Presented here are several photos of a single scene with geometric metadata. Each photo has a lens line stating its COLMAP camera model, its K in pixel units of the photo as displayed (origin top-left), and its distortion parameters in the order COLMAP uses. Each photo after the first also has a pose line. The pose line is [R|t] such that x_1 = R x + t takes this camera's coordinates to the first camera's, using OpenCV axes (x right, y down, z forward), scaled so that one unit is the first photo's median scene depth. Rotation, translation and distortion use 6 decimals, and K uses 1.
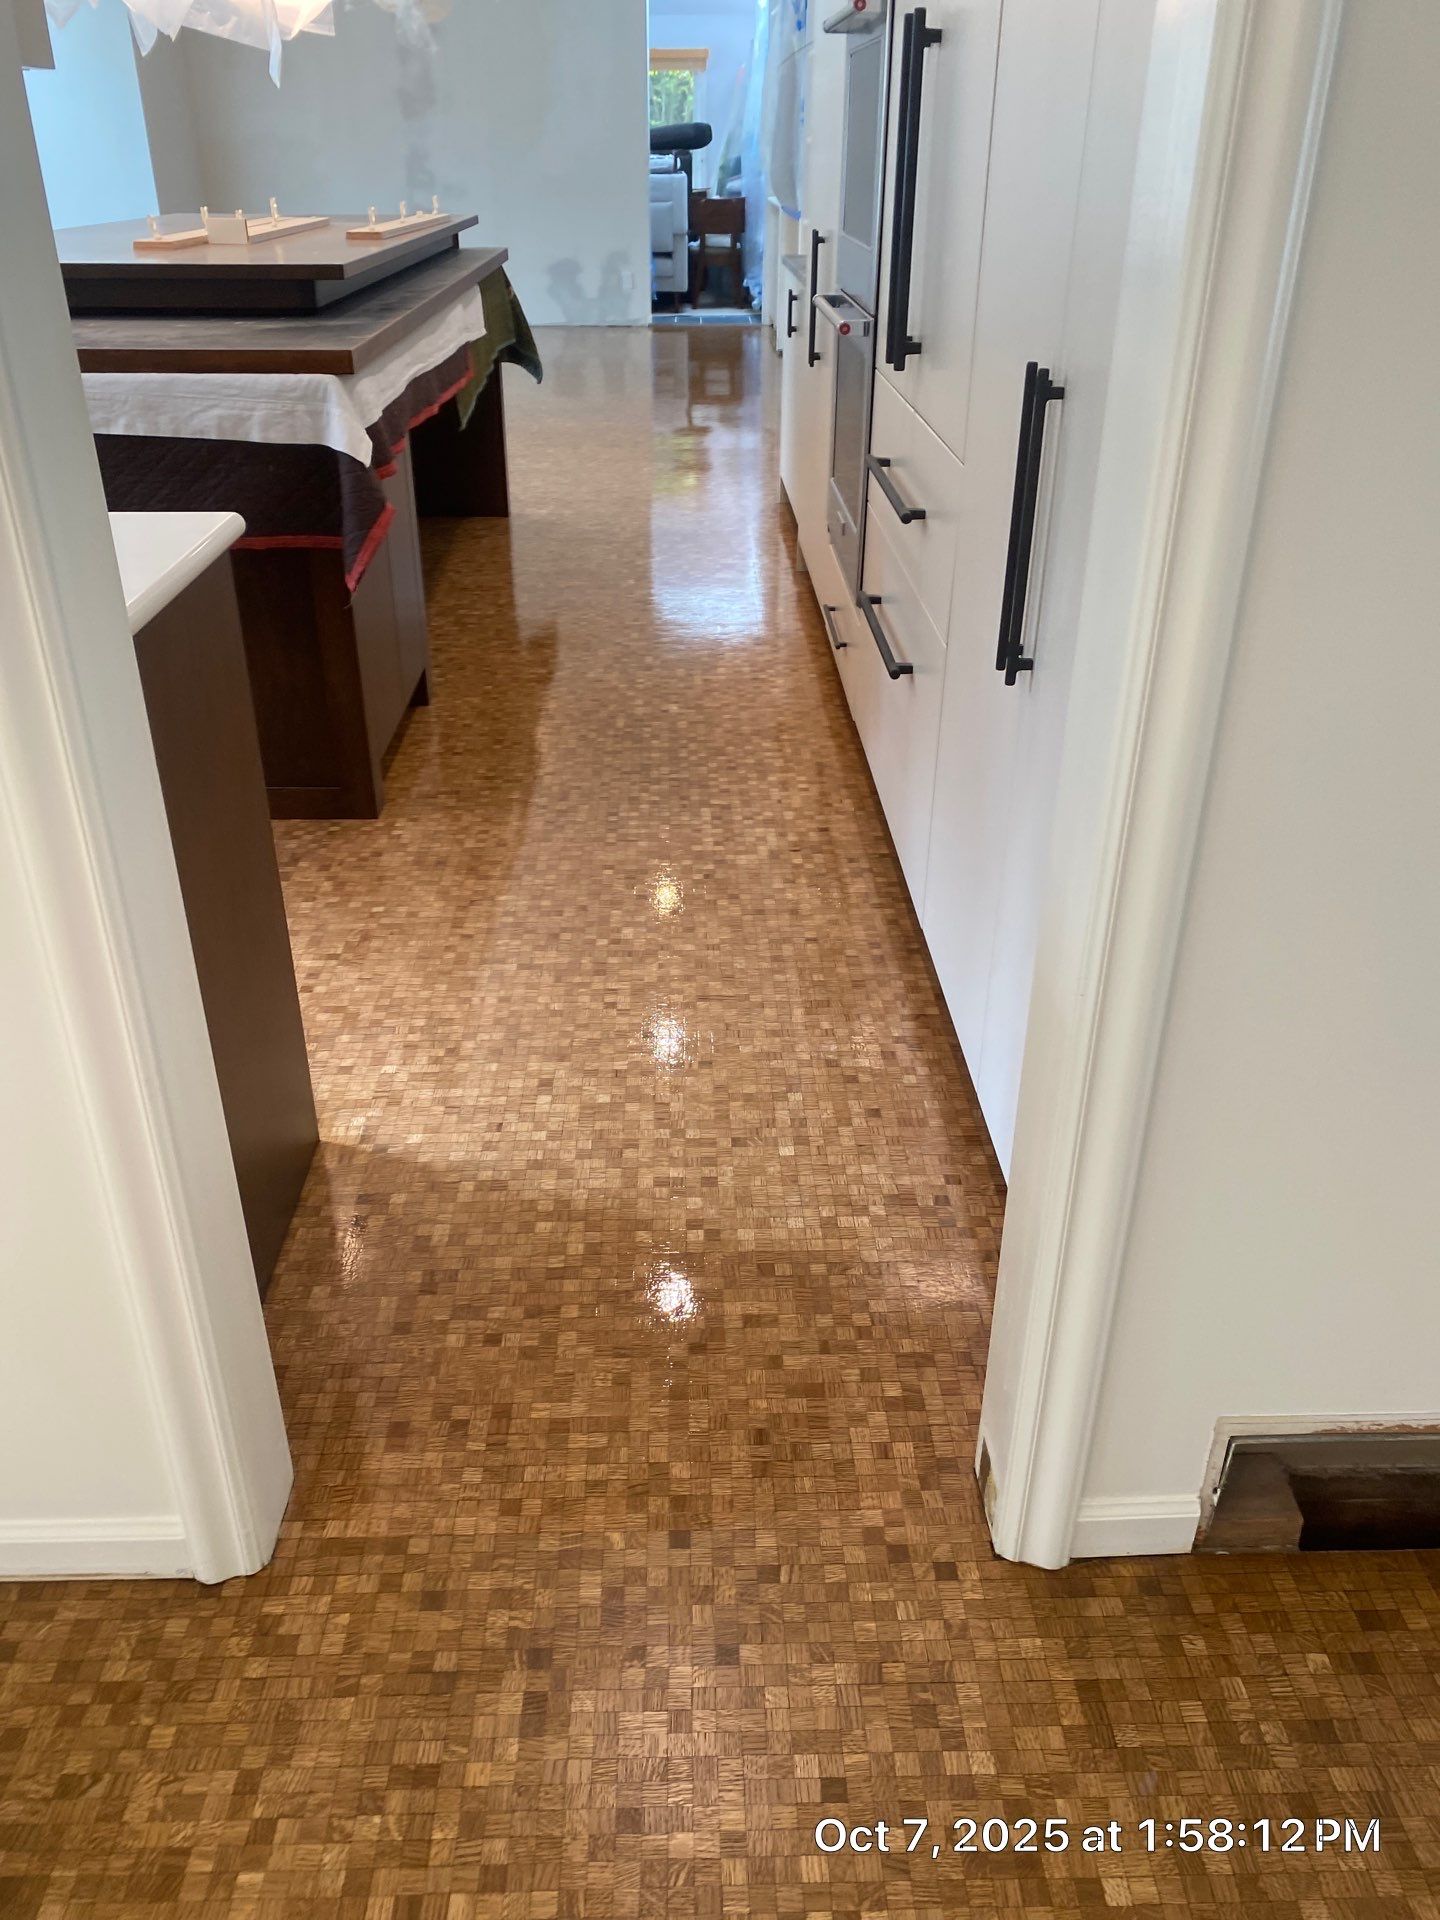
lens RADIAL K [[1475.4, 0, 700.4], [0, 1475.4, 964.2], [0, 0, 1]] dist [0.106674, -0.144704]
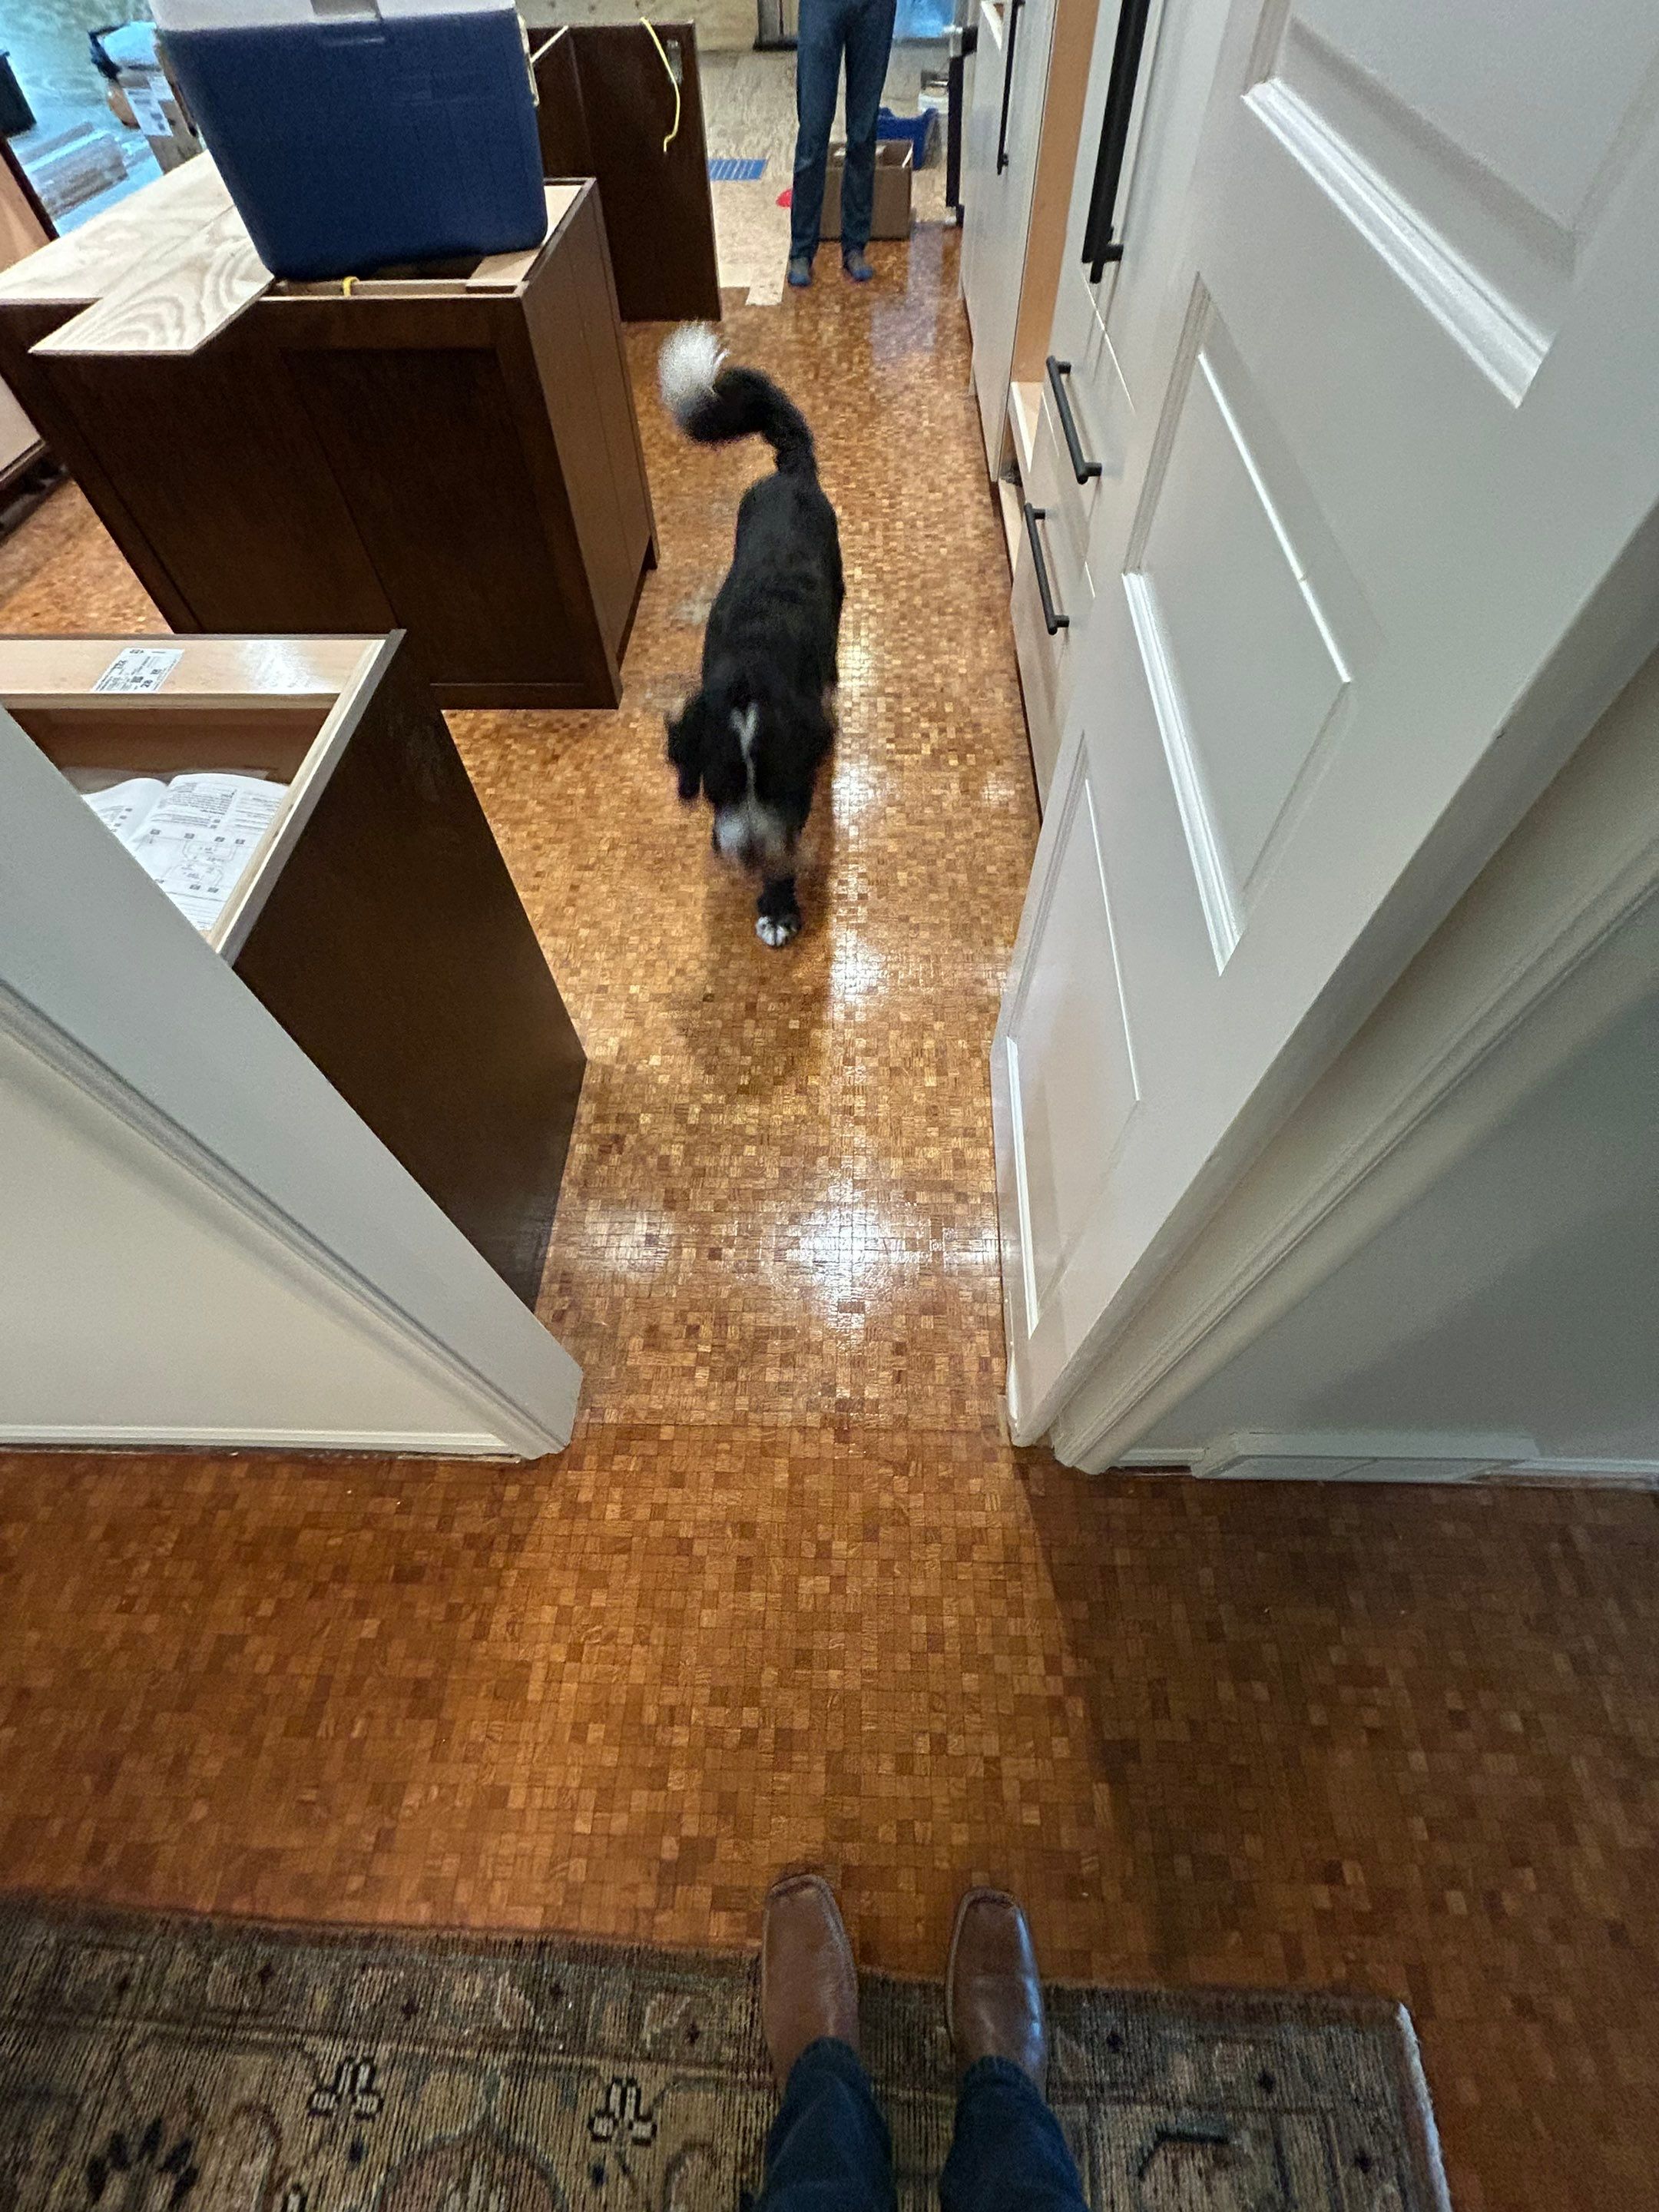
lens RADIAL K [[883.5, 0, 838.4], [0, 883.5, 1112.6], [0, 0, 1]] dist [0.001080, 0.000322]
pose [[0.999052, 0.027066, -0.034082, 0.003132], [-0.007434, 0.877717, 0.479122, -0.223301], [0.042882, -0.478414, 0.877087, 0.272304]]
